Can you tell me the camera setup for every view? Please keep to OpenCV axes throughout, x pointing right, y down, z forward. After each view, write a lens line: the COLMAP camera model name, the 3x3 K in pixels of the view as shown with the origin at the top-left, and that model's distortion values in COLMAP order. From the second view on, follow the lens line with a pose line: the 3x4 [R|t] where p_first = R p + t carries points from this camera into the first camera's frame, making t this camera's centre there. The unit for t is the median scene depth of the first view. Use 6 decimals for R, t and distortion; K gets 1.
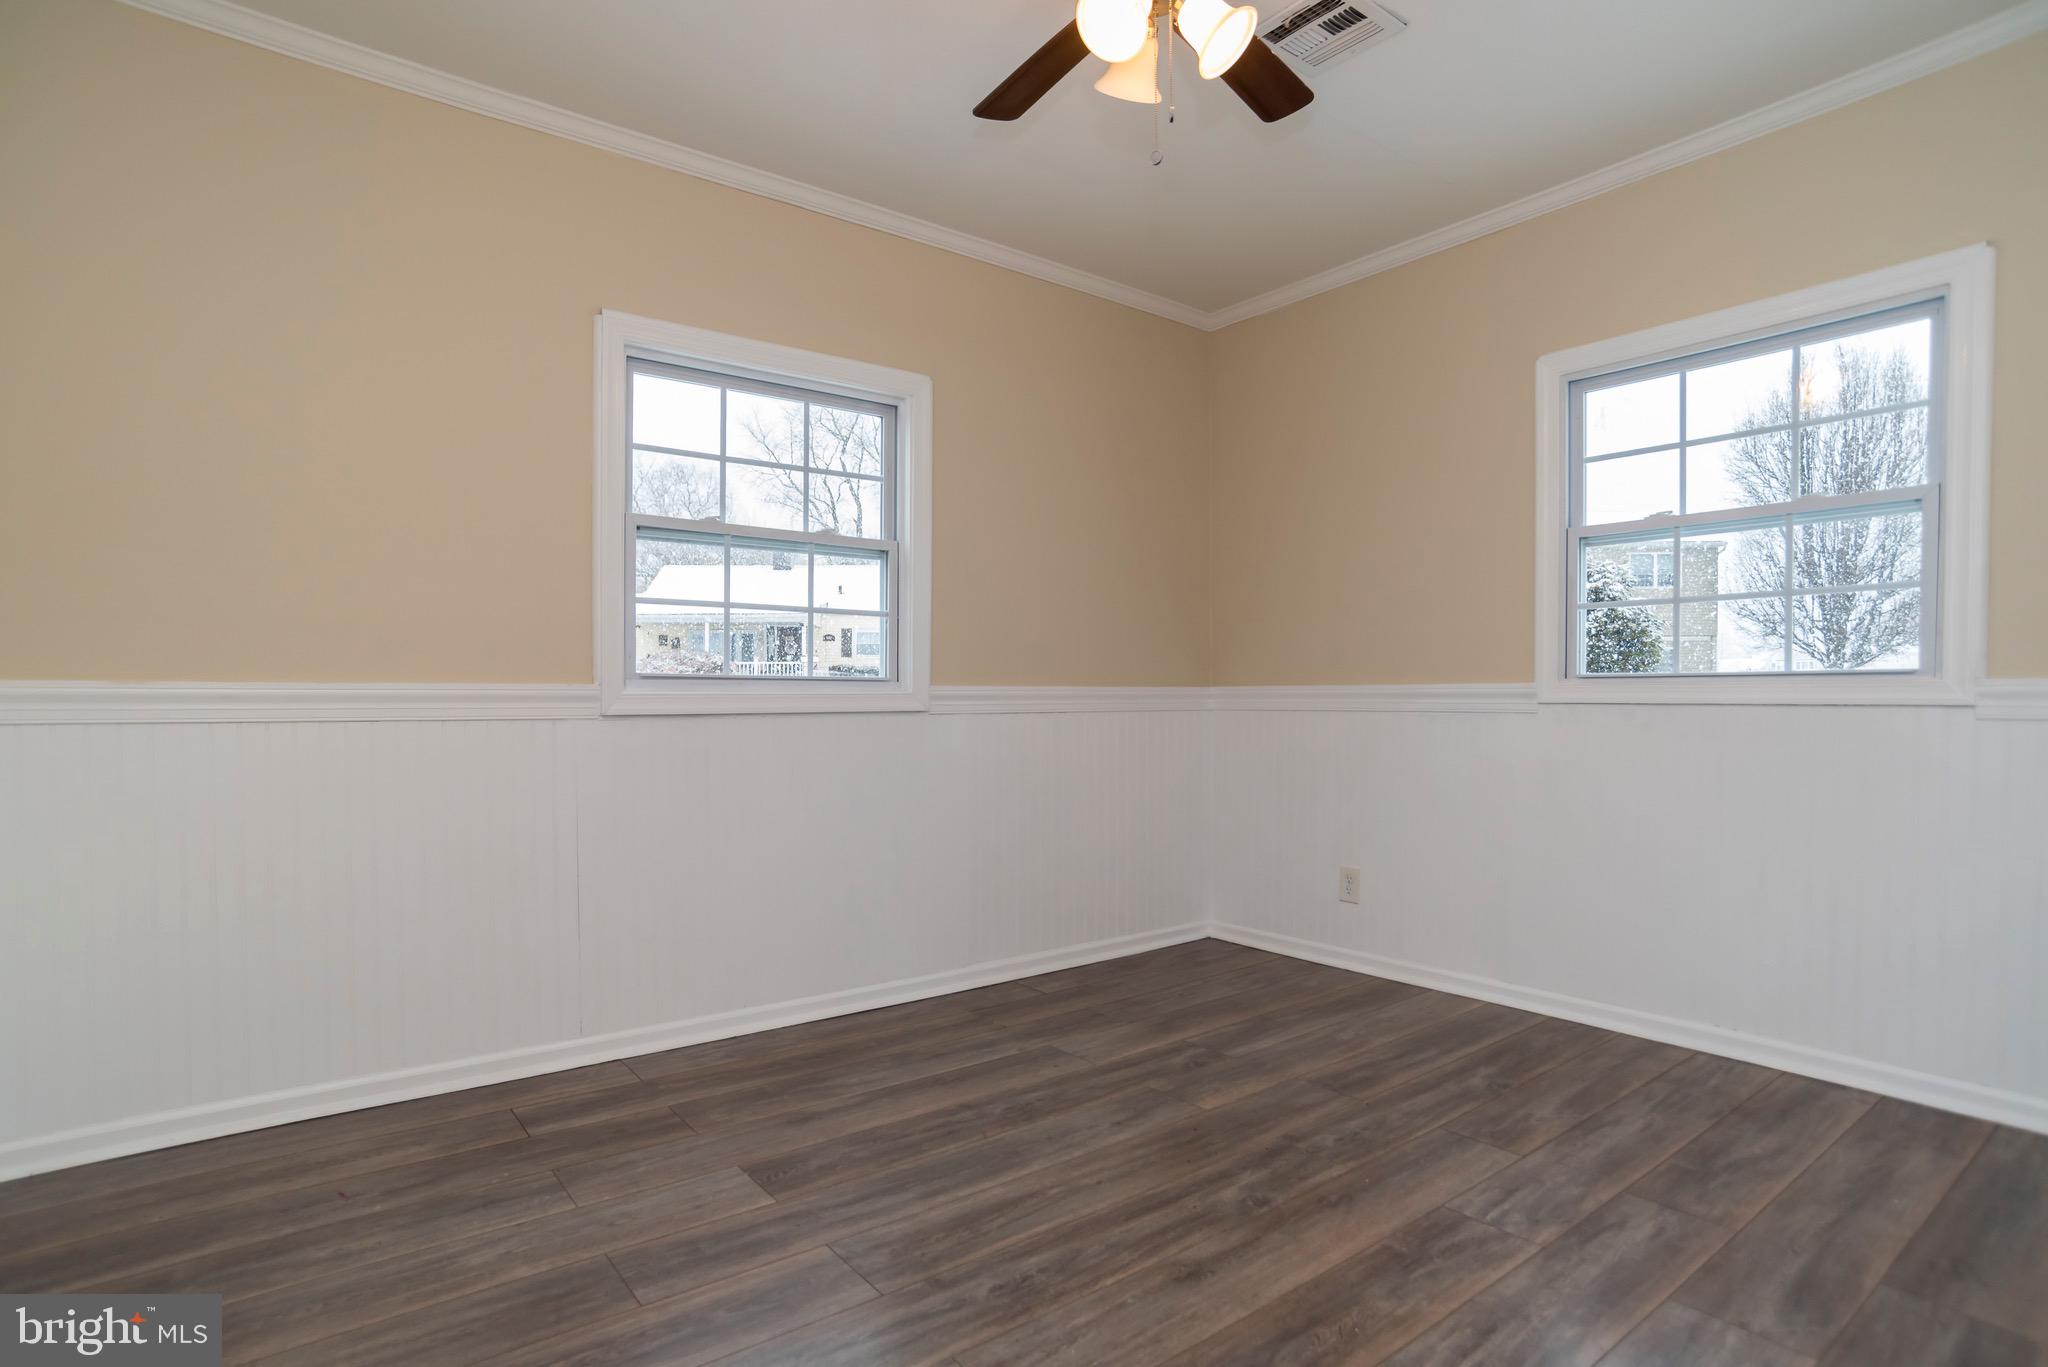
lens RADIAL K [[1045.7, 0, 1022.0], [0, 1045.7, 702.2], [0, 0, 1]] dist [-0.078302, 0.047444]
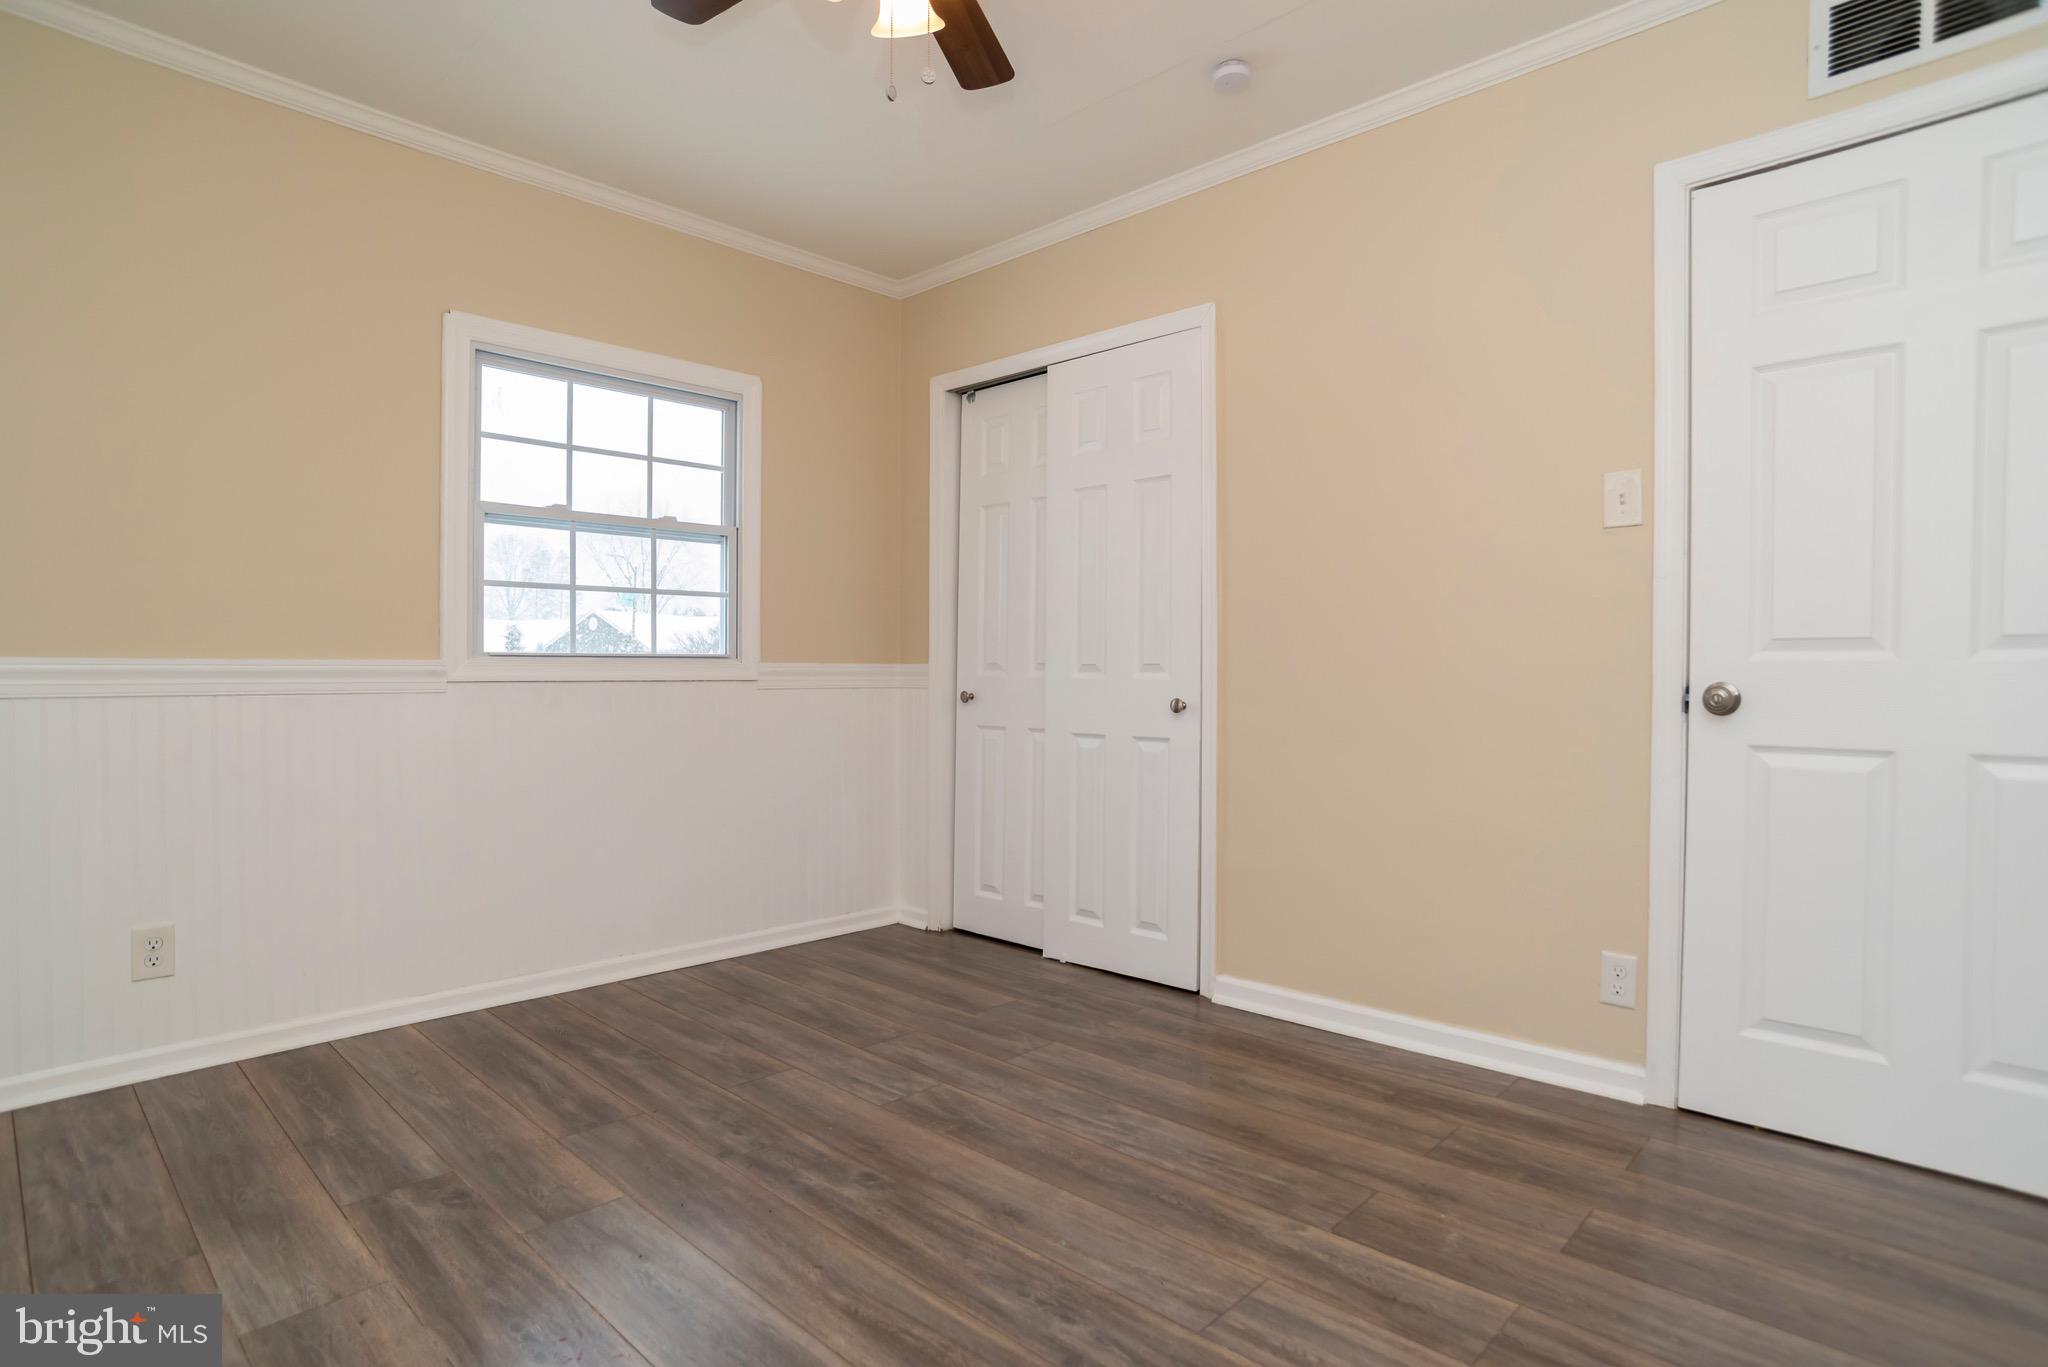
lens RADIAL K [[1045.7, 0, 1022.0], [0, 1045.7, 702.2], [0, 0, 1]] dist [-0.078302, 0.047444]
pose [[-0.138731, -0.025614, 0.989999, -0.648057], [0.004915, 0.999635, 0.026553, -0.003809], [-0.990318, 0.008549, -0.138555, 0.826789]]
